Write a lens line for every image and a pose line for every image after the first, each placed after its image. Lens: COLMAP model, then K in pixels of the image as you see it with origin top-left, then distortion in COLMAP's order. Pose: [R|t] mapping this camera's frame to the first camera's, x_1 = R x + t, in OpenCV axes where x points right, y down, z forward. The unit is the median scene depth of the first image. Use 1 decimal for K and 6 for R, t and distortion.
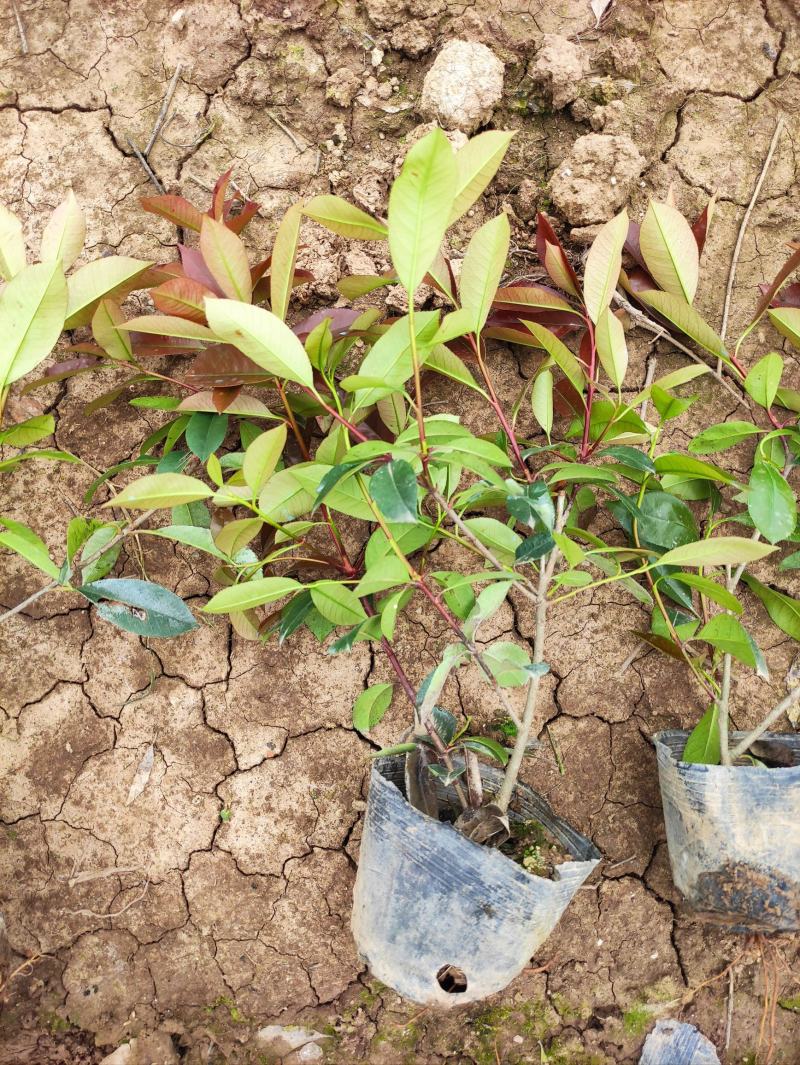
lens RADIAL K [[795.8, 0, 395.0], [0, 795.8, 533.4], [0, 0, 1]] dist [0.016437, -0.016590]
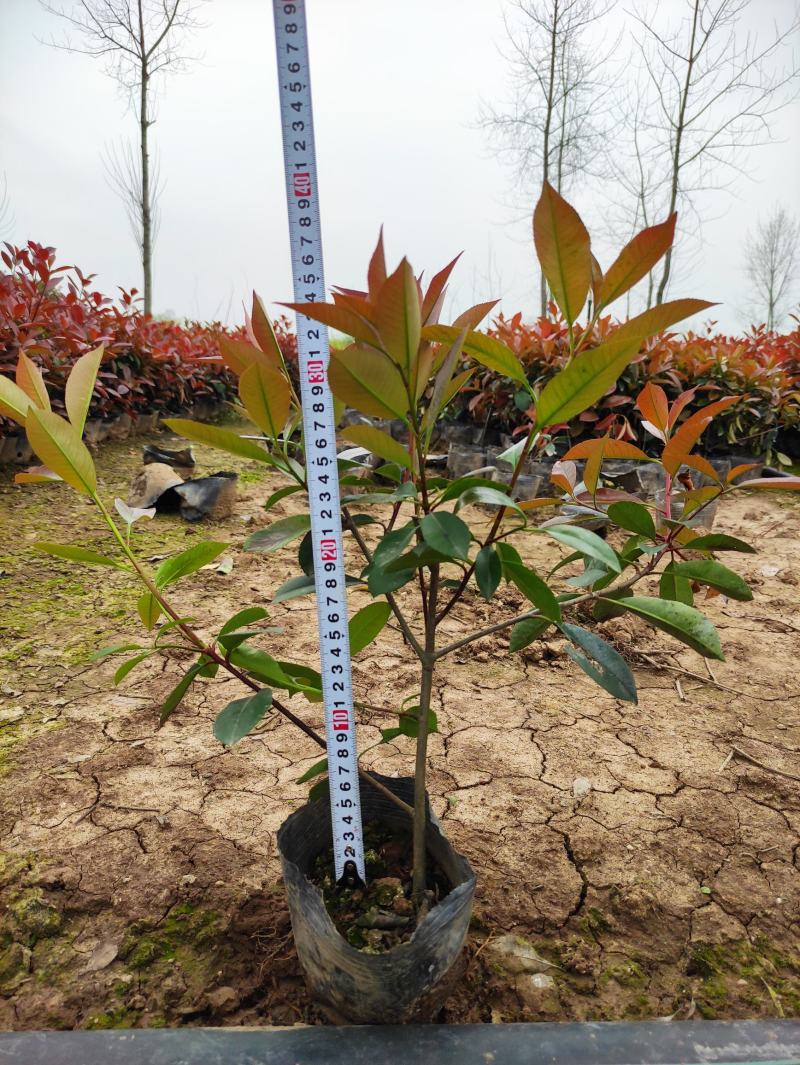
lens RADIAL K [[795.8, 0, 395.0], [0, 795.8, 533.4], [0, 0, 1]] dist [0.016437, -0.016590]
pose [[0.998544, 0.053036, -0.009848, -0.307497], [-0.028128, 0.356158, -0.934002, 1.381166], [-0.046029, 0.932920, 0.357131, 0.114749]]
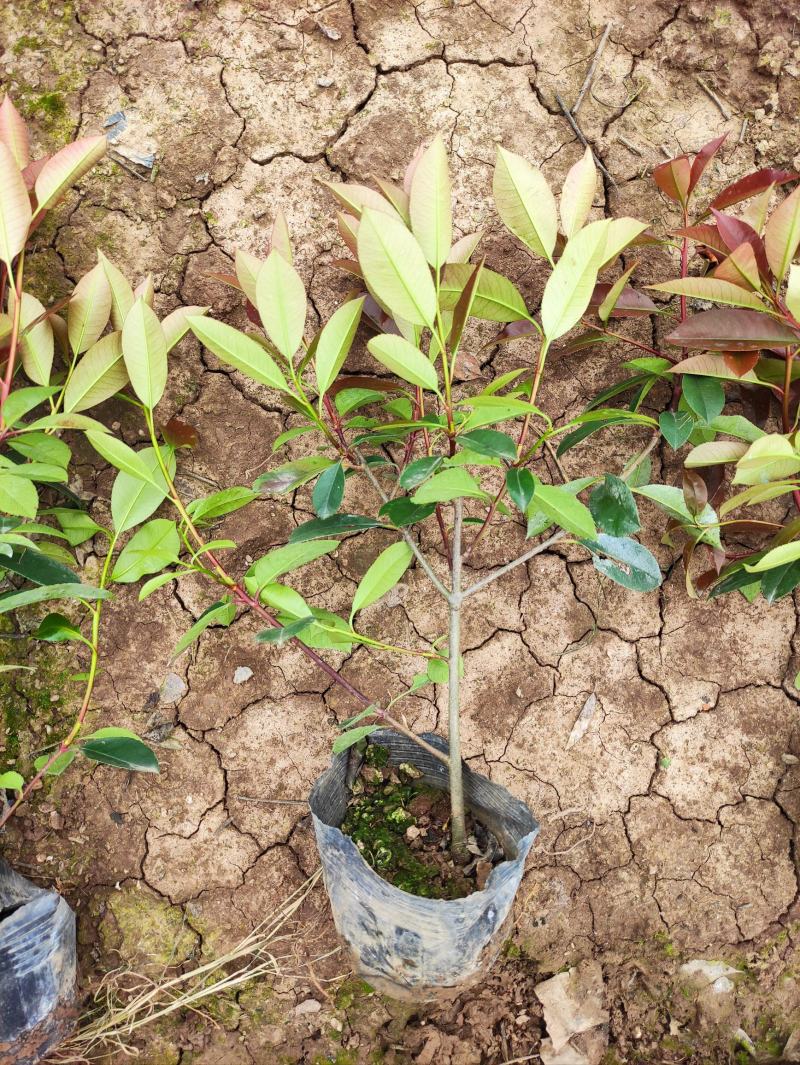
lens RADIAL K [[795.8, 0, 395.0], [0, 795.8, 533.4], [0, 0, 1]] dist [0.016437, -0.016590]
pose [[0.998808, 0.043071, 0.022986, -0.582923], [-0.044031, 0.998102, 0.043044, 0.021932], [-0.021088, -0.044004, 0.998809, -0.025456]]
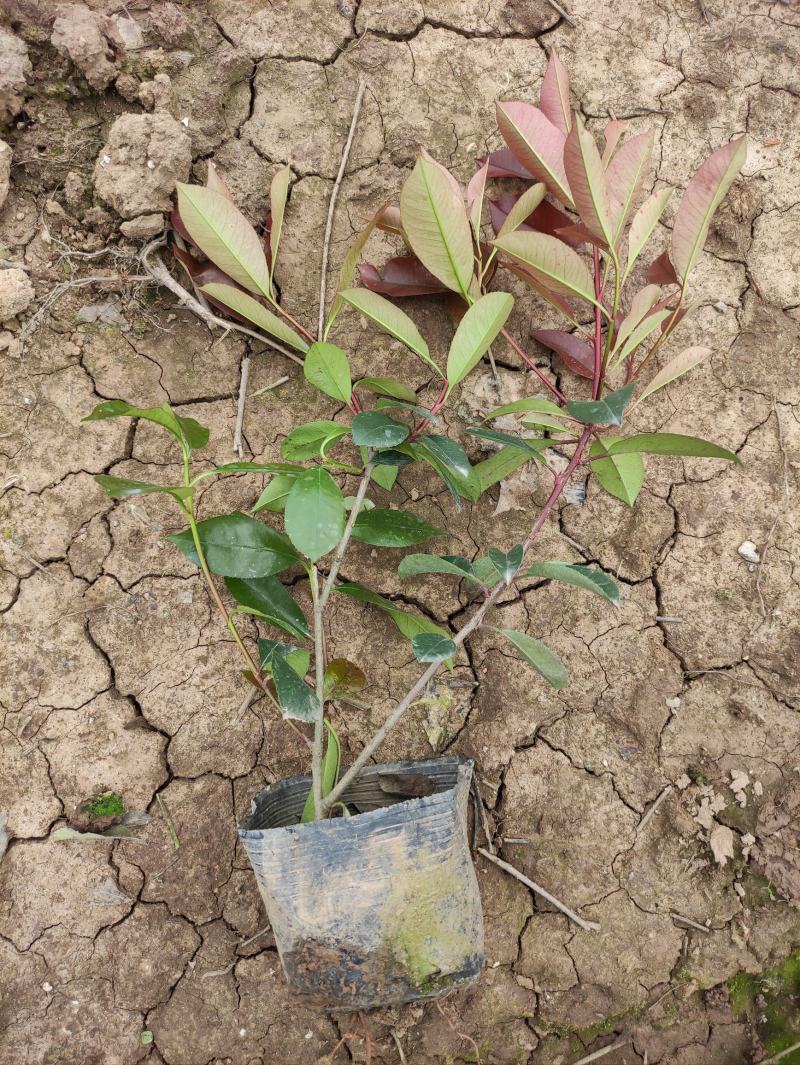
lens RADIAL K [[802.1, 0, 400.0], [0, 802.1, 532.5], [0, 0, 1]] dist [0.023745, -0.037824]
pose [[0.986786, -0.132376, 0.093439, 0.403871], [0.133042, 0.991110, -0.000907, -0.004474], [-0.092488, 0.013327, 0.995625, 0.101105]]
